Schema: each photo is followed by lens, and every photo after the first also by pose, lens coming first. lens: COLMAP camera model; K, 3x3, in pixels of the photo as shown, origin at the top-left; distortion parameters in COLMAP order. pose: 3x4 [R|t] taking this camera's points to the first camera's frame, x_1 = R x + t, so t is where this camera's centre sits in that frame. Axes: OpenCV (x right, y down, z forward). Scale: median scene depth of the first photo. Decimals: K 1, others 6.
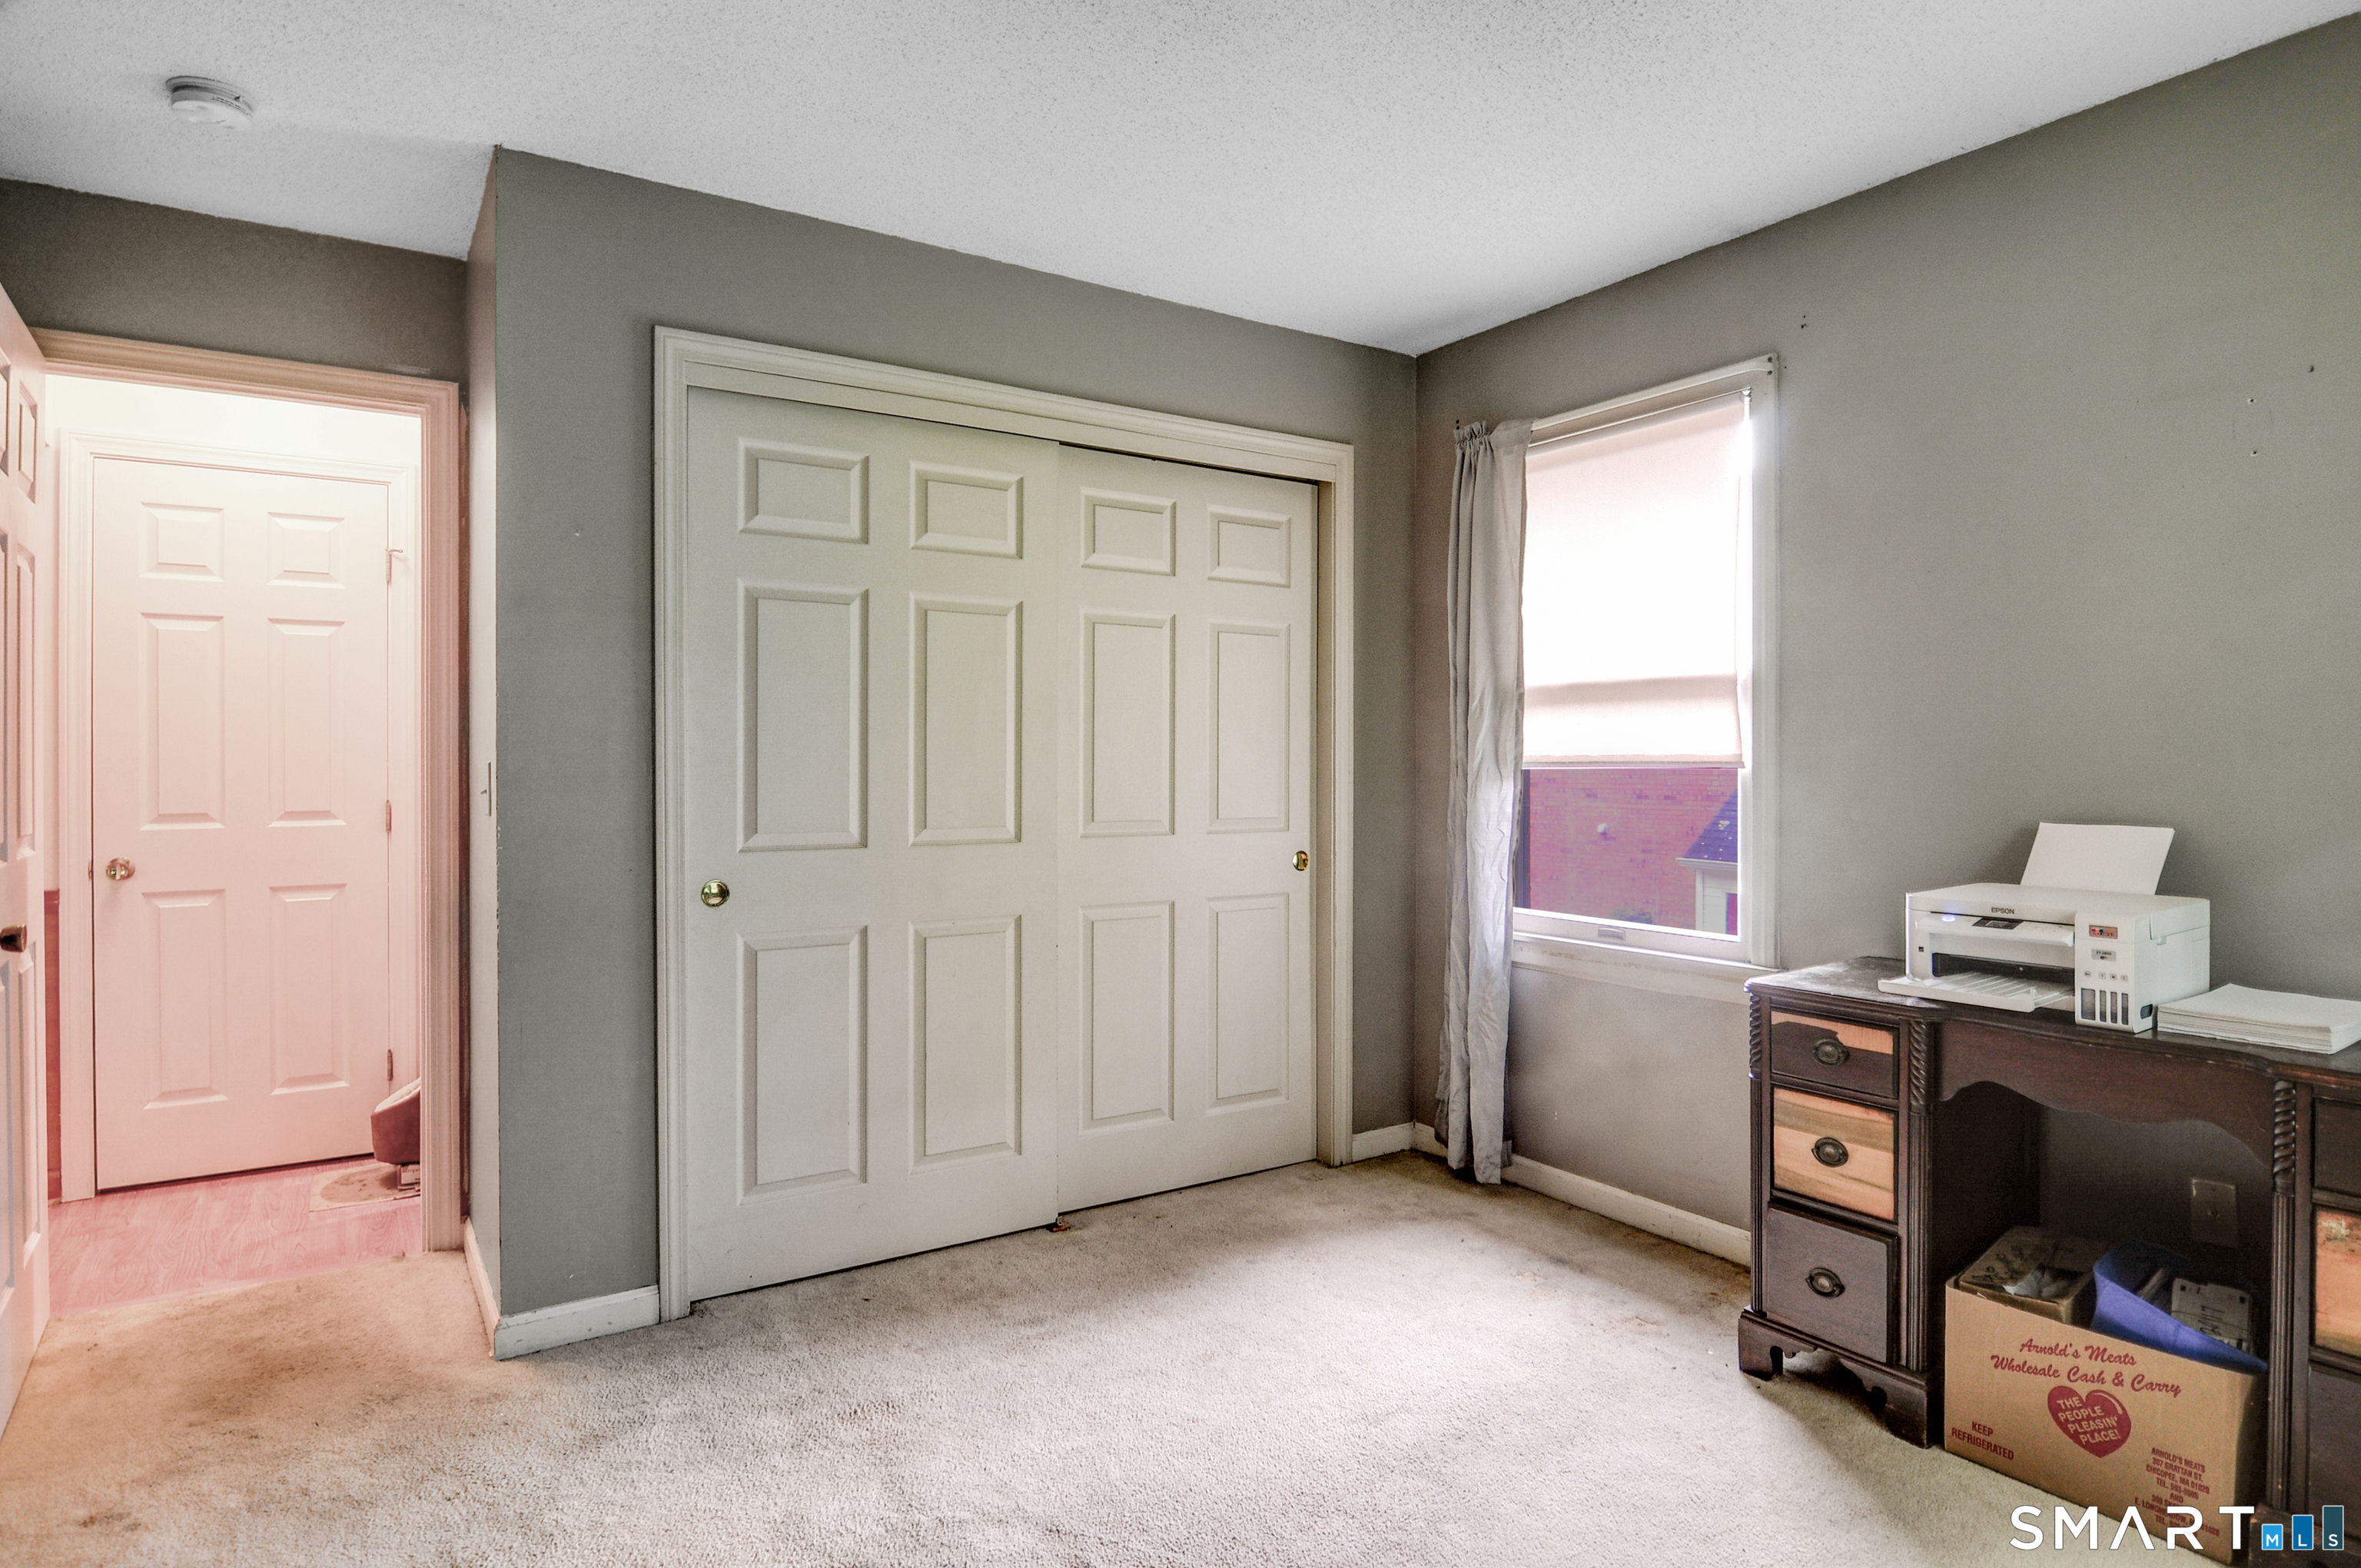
lens RADIAL K [[1339.0, 0, 1179.7], [0, 1339.0, 766.5], [0, 0, 1]] dist [-0.004254, -0.001265]
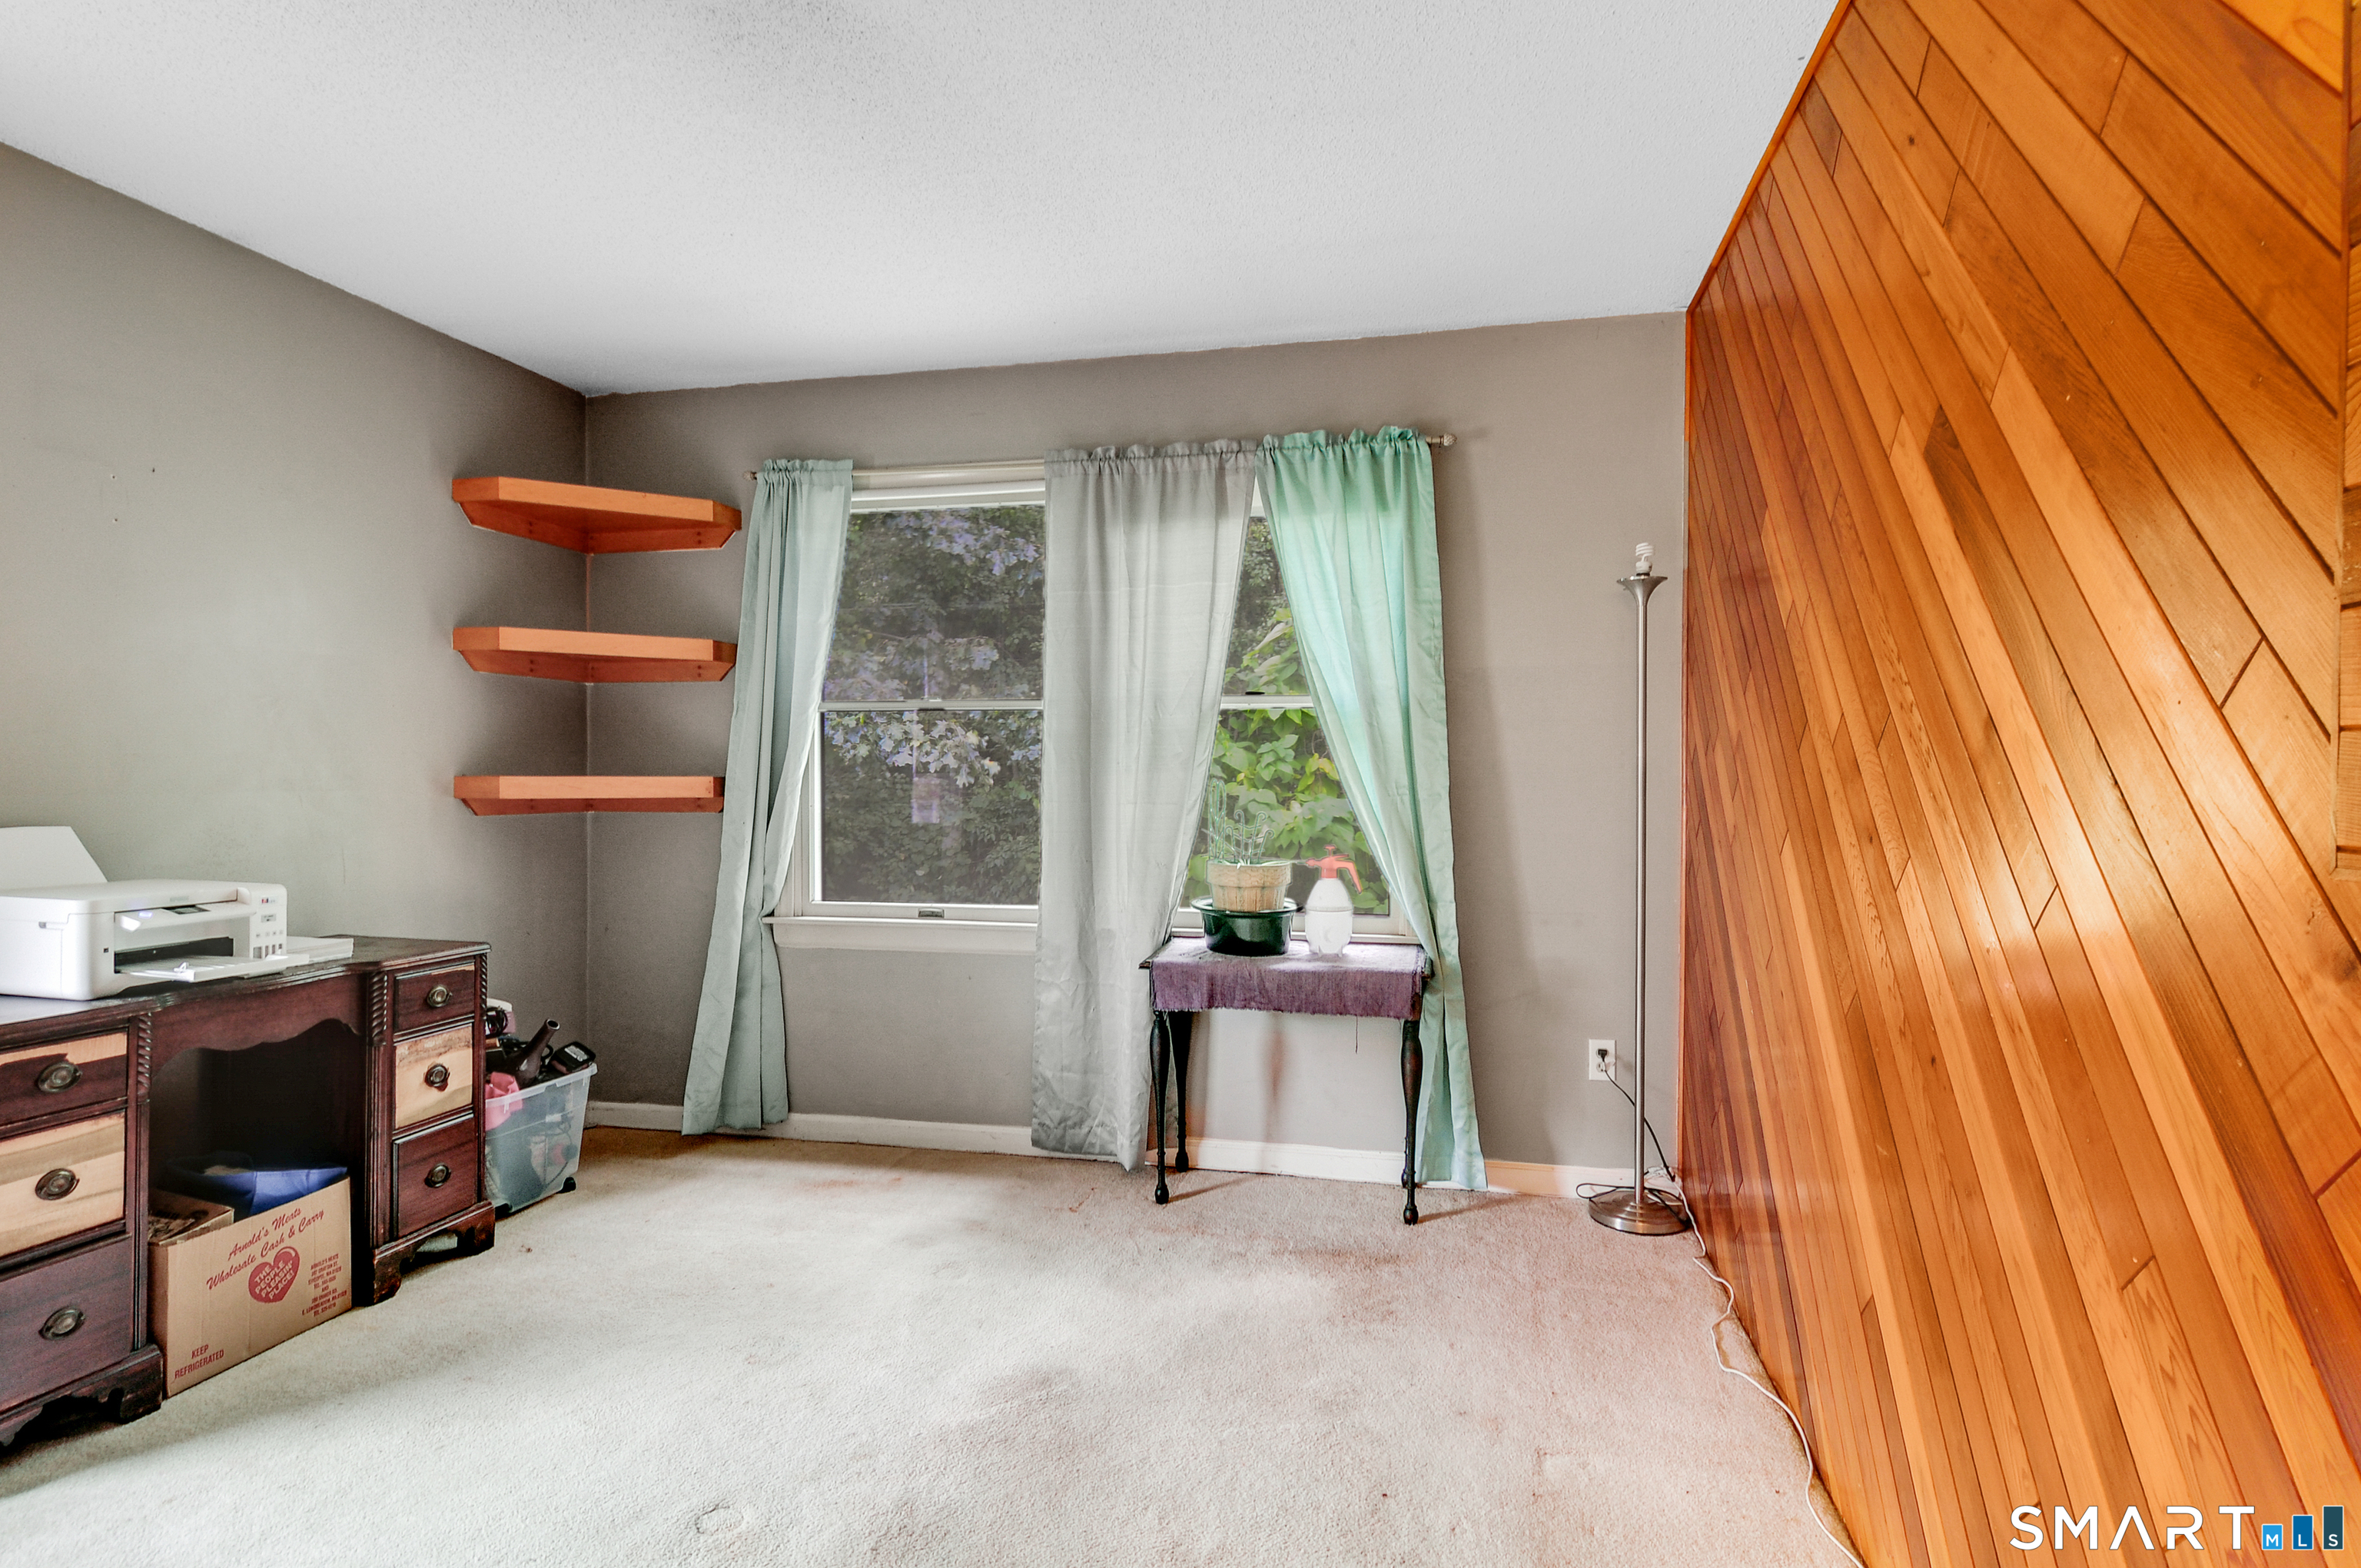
lens RADIAL K [[1339.0, 0, 1181.0], [0, 1339.0, 781.1], [0, 0, 1]] dist [-0.004254, -0.001265]
pose [[-0.689945, -0.005882, 0.723838, -0.831626], [0.002372, 0.999943, 0.010387, -0.003884], [-0.723858, 0.008883, -0.689891, 1.208244]]
